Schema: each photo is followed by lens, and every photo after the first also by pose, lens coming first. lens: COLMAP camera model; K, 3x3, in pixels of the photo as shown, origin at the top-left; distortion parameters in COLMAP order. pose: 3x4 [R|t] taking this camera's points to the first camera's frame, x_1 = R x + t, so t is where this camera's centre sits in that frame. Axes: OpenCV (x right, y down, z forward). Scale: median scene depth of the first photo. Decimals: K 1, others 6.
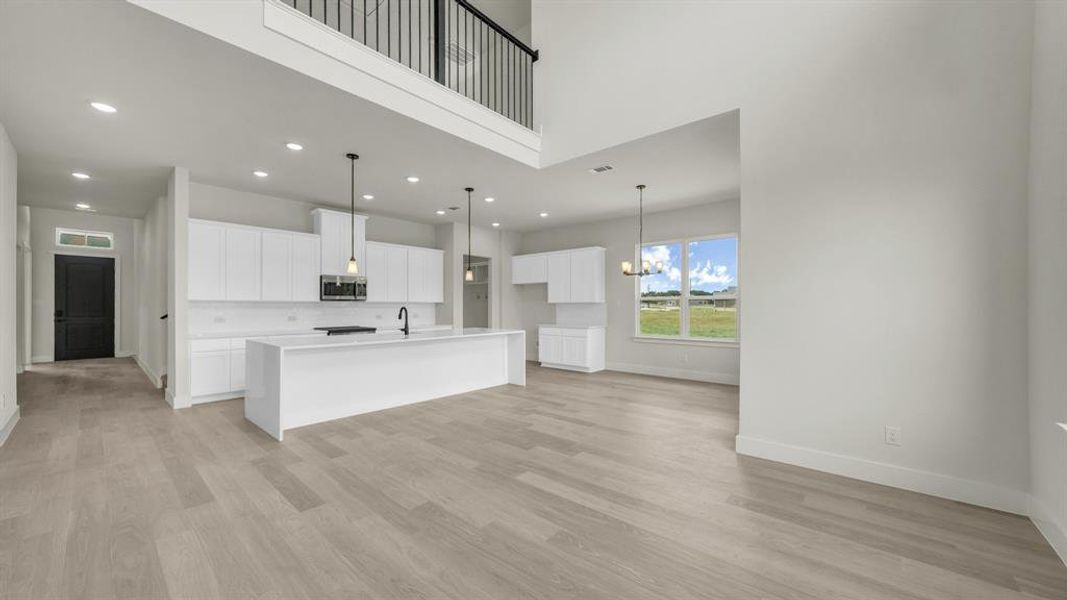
lens RADIAL K [[386.5, 0, 535.4], [0, 386.5, 304.2], [0, 0, 1]] dist [-0.004738, 0.000201]
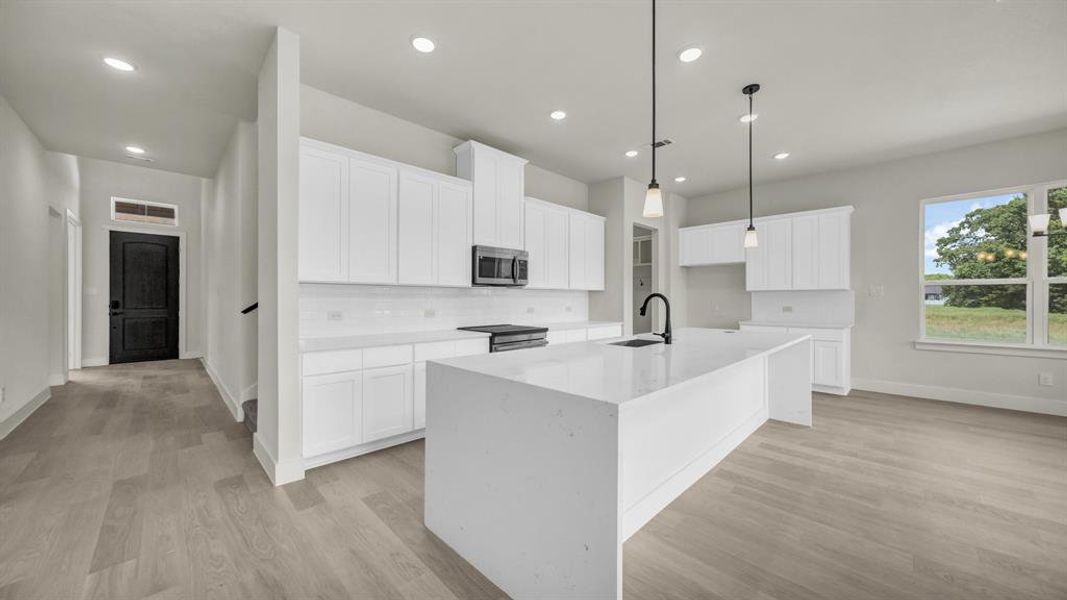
lens RADIAL K [[386.5, 0, 532.5], [0, 386.5, 301.0], [0, 0, 1]] dist [-0.004738, 0.000201]
pose [[0.998431, 0.000907, -0.055983, -0.421029], [-0.000497, 0.999973, 0.007337, 0.012487], [0.055988, -0.007298, 0.998405, 0.361741]]
